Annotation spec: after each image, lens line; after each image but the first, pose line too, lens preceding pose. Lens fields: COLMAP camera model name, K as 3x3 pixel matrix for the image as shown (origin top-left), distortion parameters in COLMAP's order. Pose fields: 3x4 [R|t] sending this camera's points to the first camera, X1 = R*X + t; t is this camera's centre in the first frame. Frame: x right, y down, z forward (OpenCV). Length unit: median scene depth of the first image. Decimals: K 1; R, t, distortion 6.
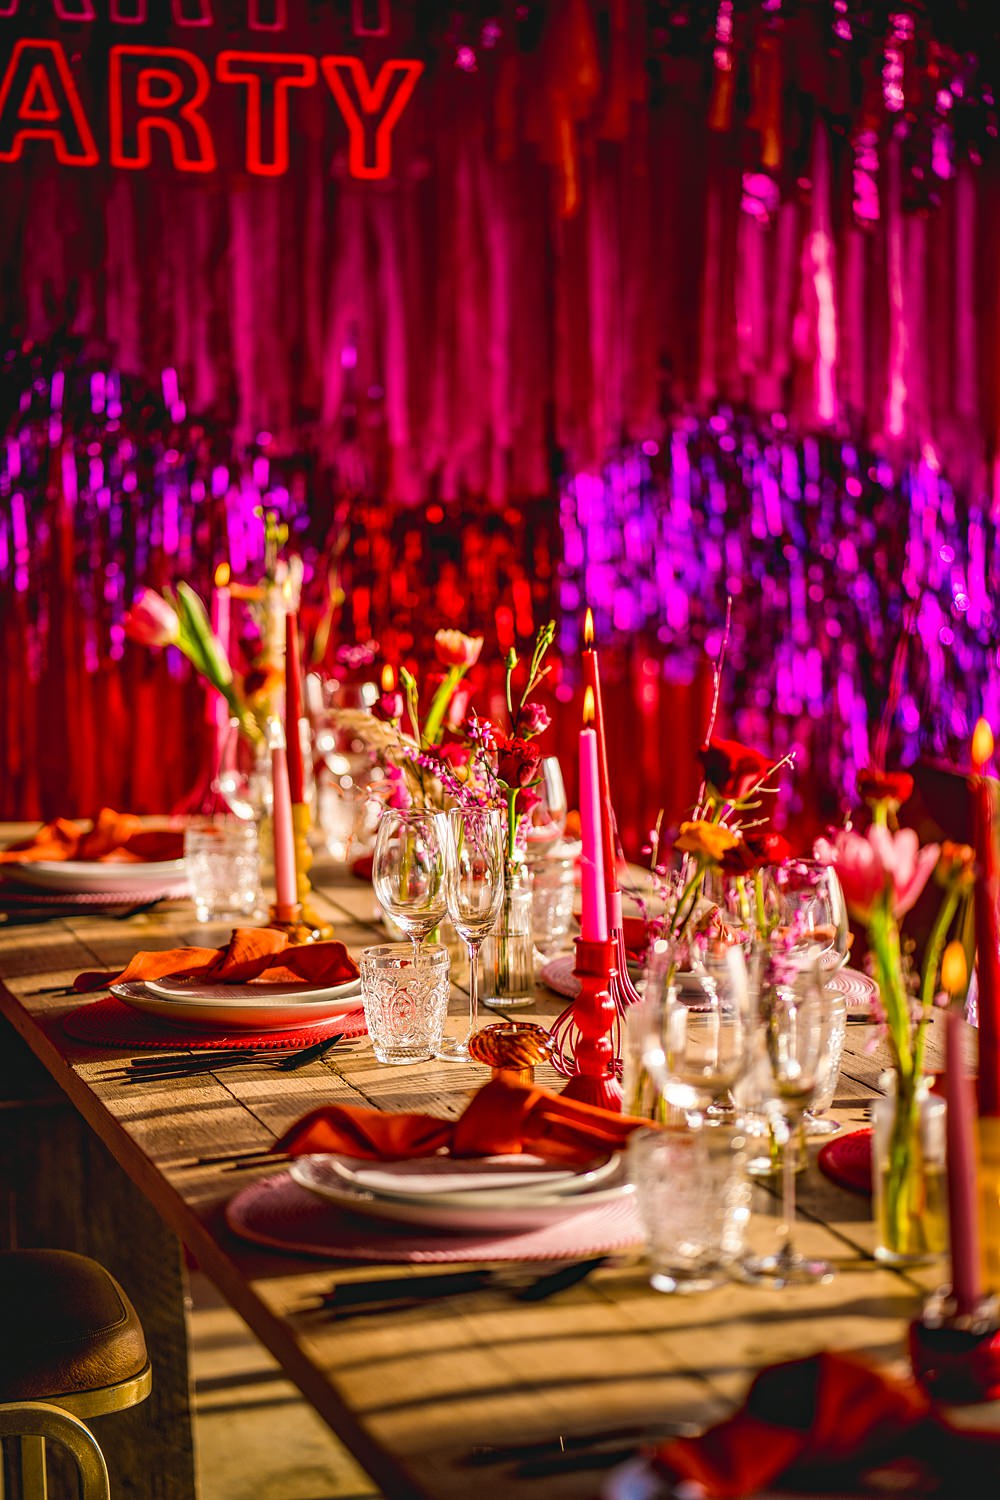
lens RADIAL K [[3519.6, 0, 569.1], [0, 3519.6, 830.0], [0, 0, 1]] dist [0.793353, -1.272939]
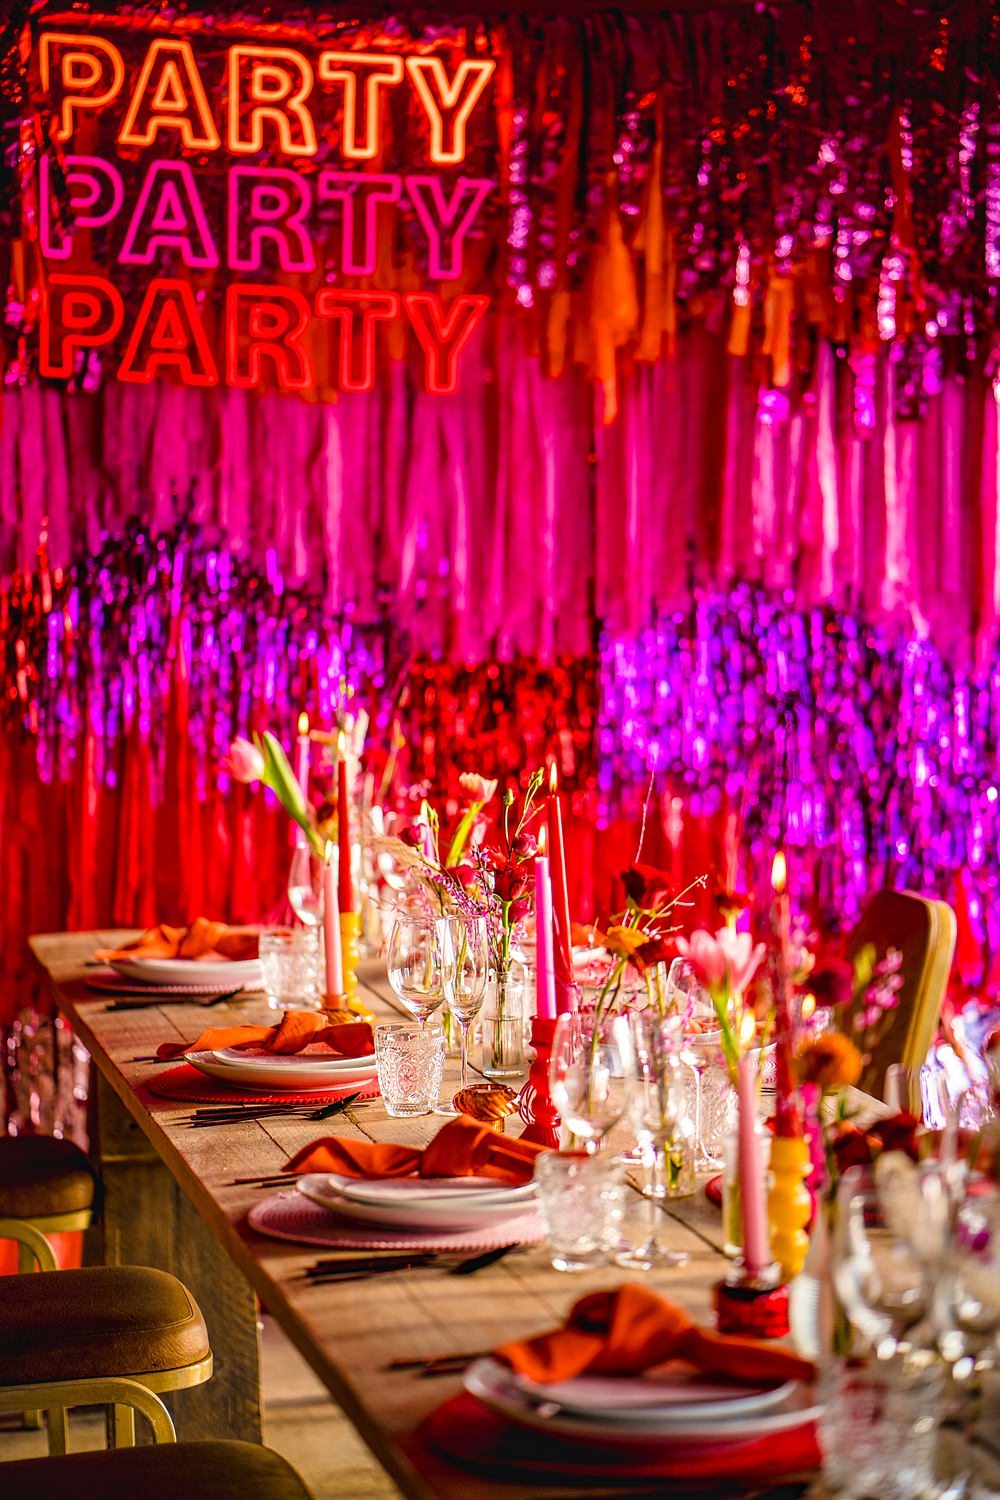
lens RADIAL K [[3417.0, 0, 559.0], [0, 3417.0, 886.7], [0, 0, 1]] dist [0.581472, -0.501698]
pose [[0.998938, 0.015326, -0.043455, 0.042497], [-0.016201, 0.999672, -0.019858, 0.005210], [0.043136, 0.020541, 0.998858, -0.160629]]
